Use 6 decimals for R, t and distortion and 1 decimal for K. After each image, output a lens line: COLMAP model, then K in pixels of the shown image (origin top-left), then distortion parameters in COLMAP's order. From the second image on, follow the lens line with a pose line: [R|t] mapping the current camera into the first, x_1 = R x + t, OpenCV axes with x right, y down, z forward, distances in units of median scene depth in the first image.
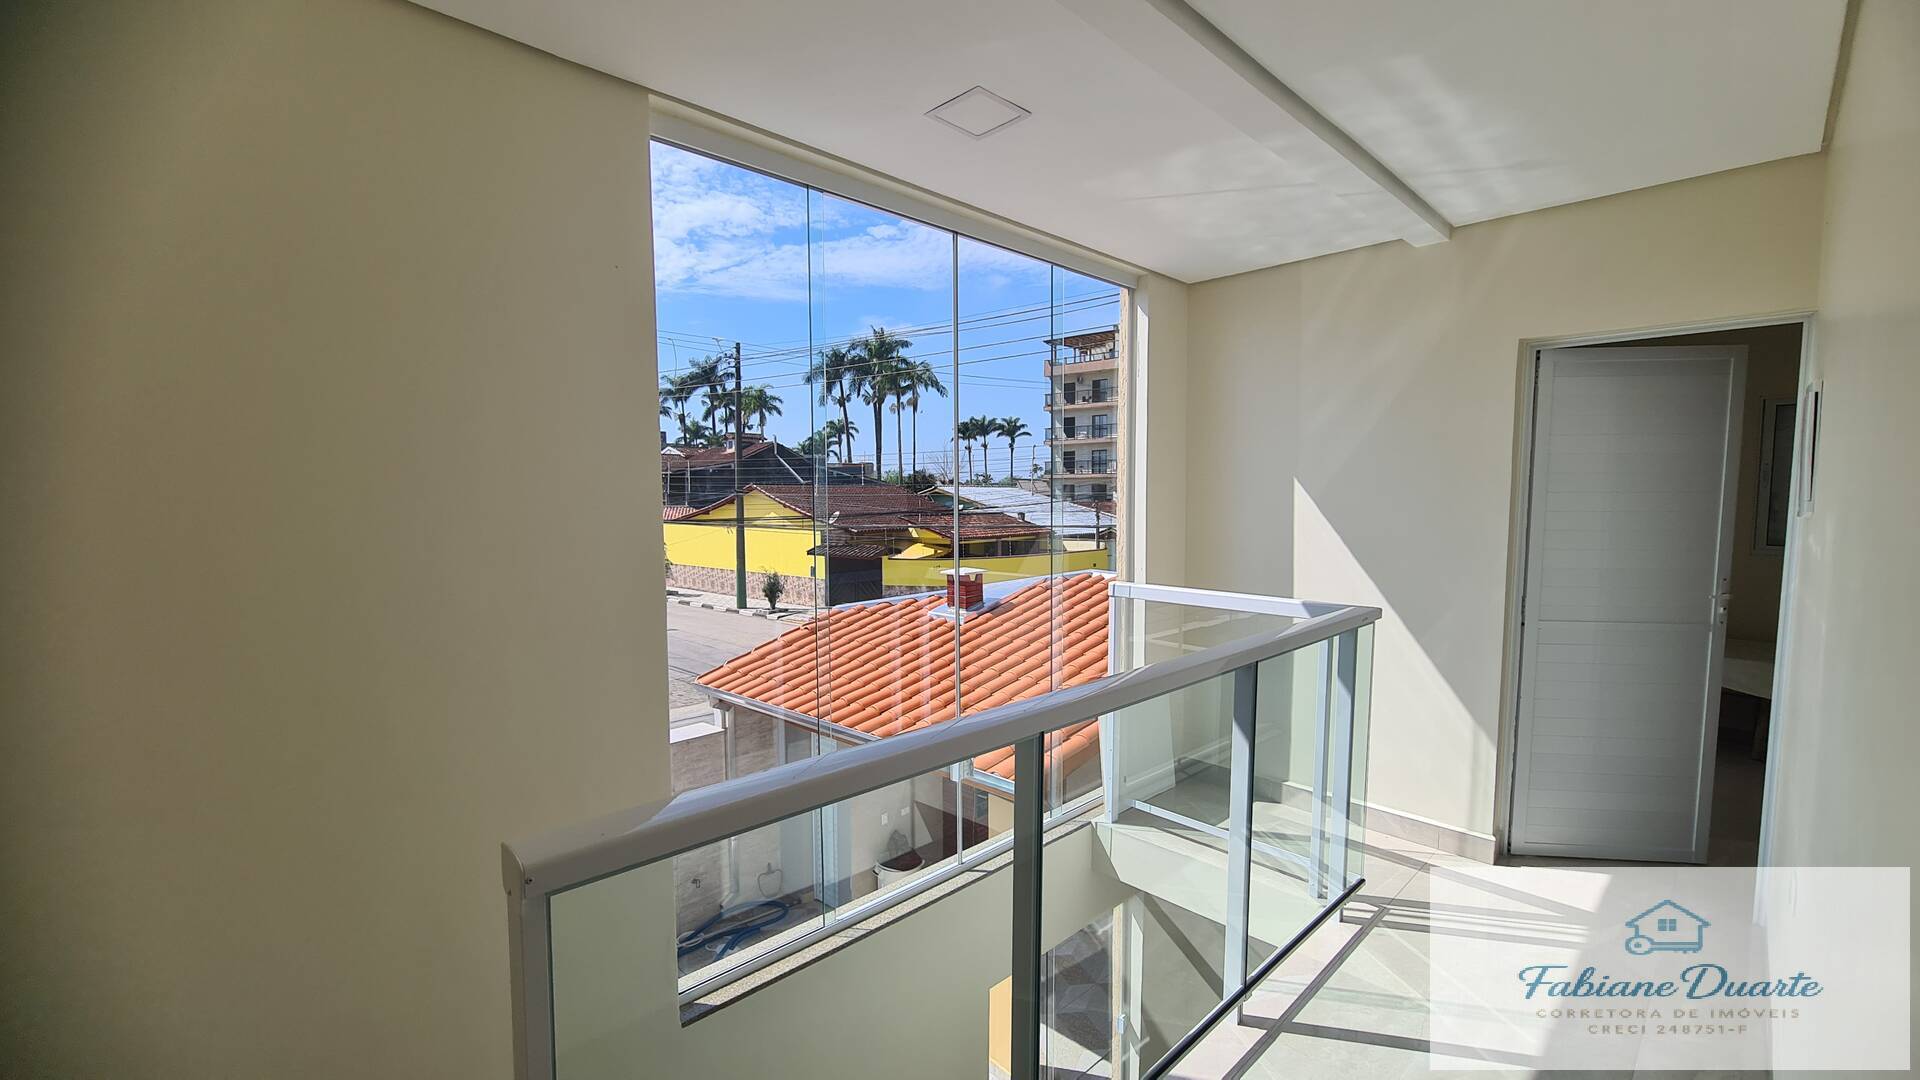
lens RADIAL K [[779.3, 0, 975.7], [0, 779.3, 562.8], [0, 0, 1]] dist [-0.005925, 0.000028]
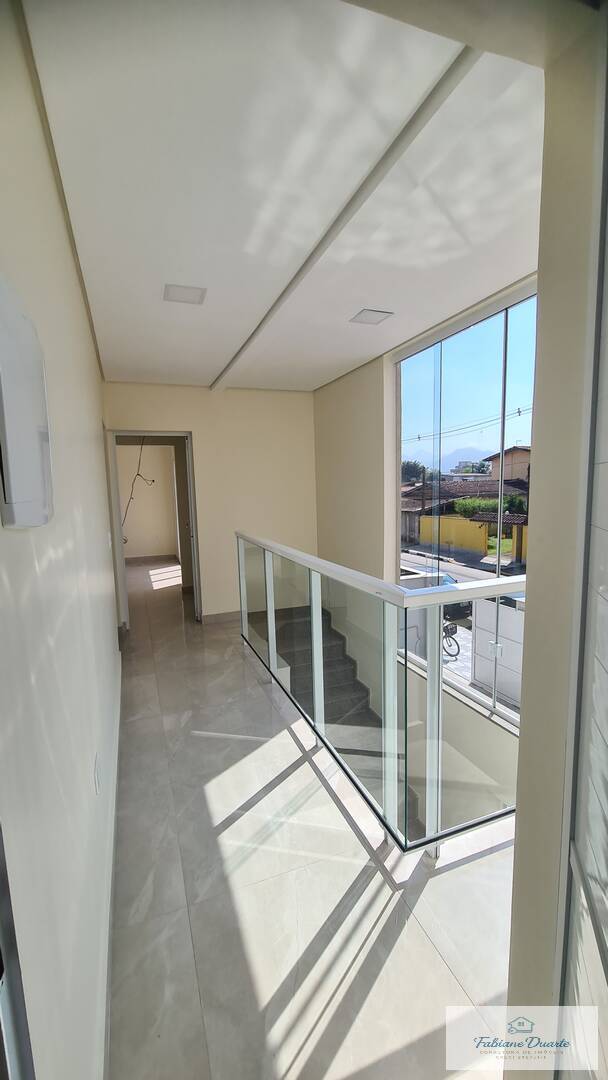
lens RADIAL K [[438.3, 0, 295.8], [0, 438.3, 543.0], [0, 0, 1]] dist [-0.005925, 0.000028]
pose [[-0.413943, 0.125248, -0.901645, 1.107734], [-0.048090, 0.986097, 0.159057, -0.091233], [0.909032, 0.109201, -0.402165, 1.132090]]
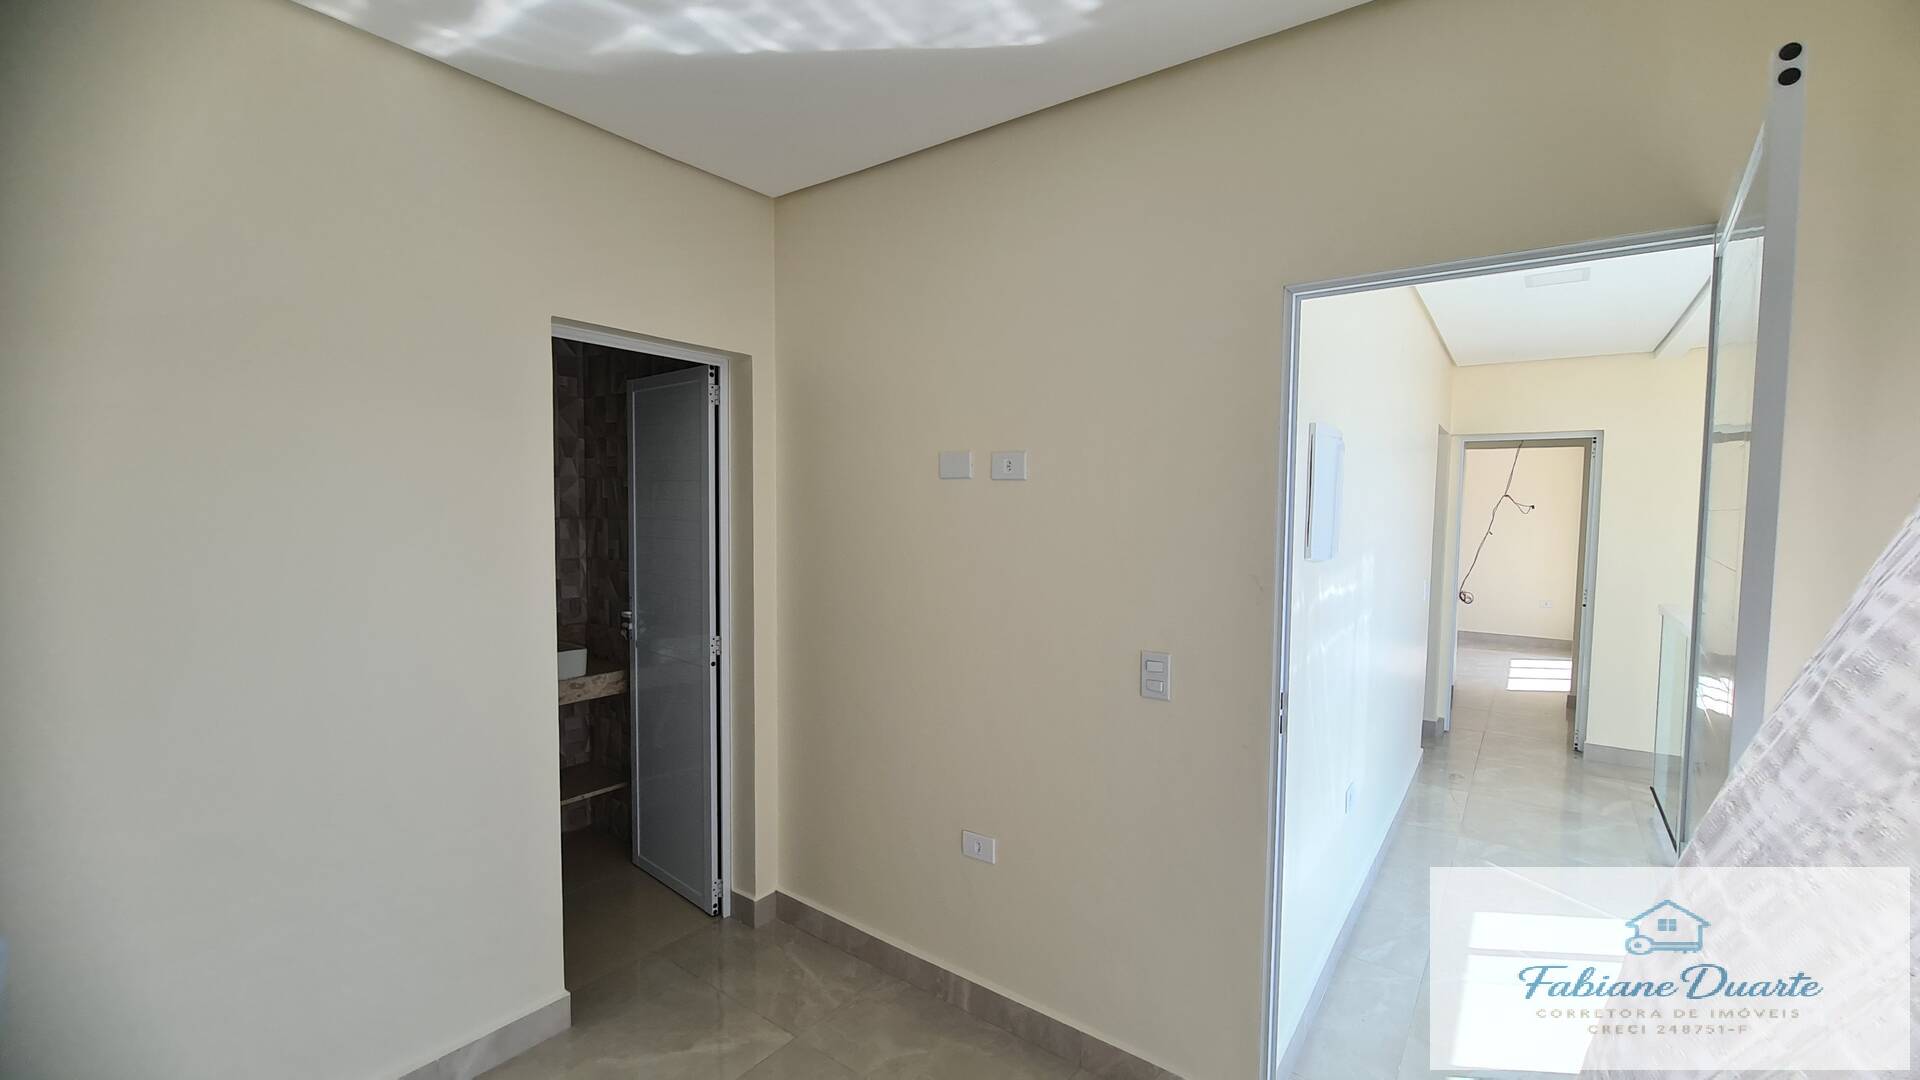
lens RADIAL K [[787.1, 0, 963.3], [0, 787.1, 554.8], [0, 0, 1]] dist [-0.005277, 0.000071]
pose [[-0.988270, 0.005363, -0.152622, 1.443749], [-0.016706, 0.989590, 0.142946, -0.183003], [0.151800, 0.143818, -0.977892, 1.647792]]
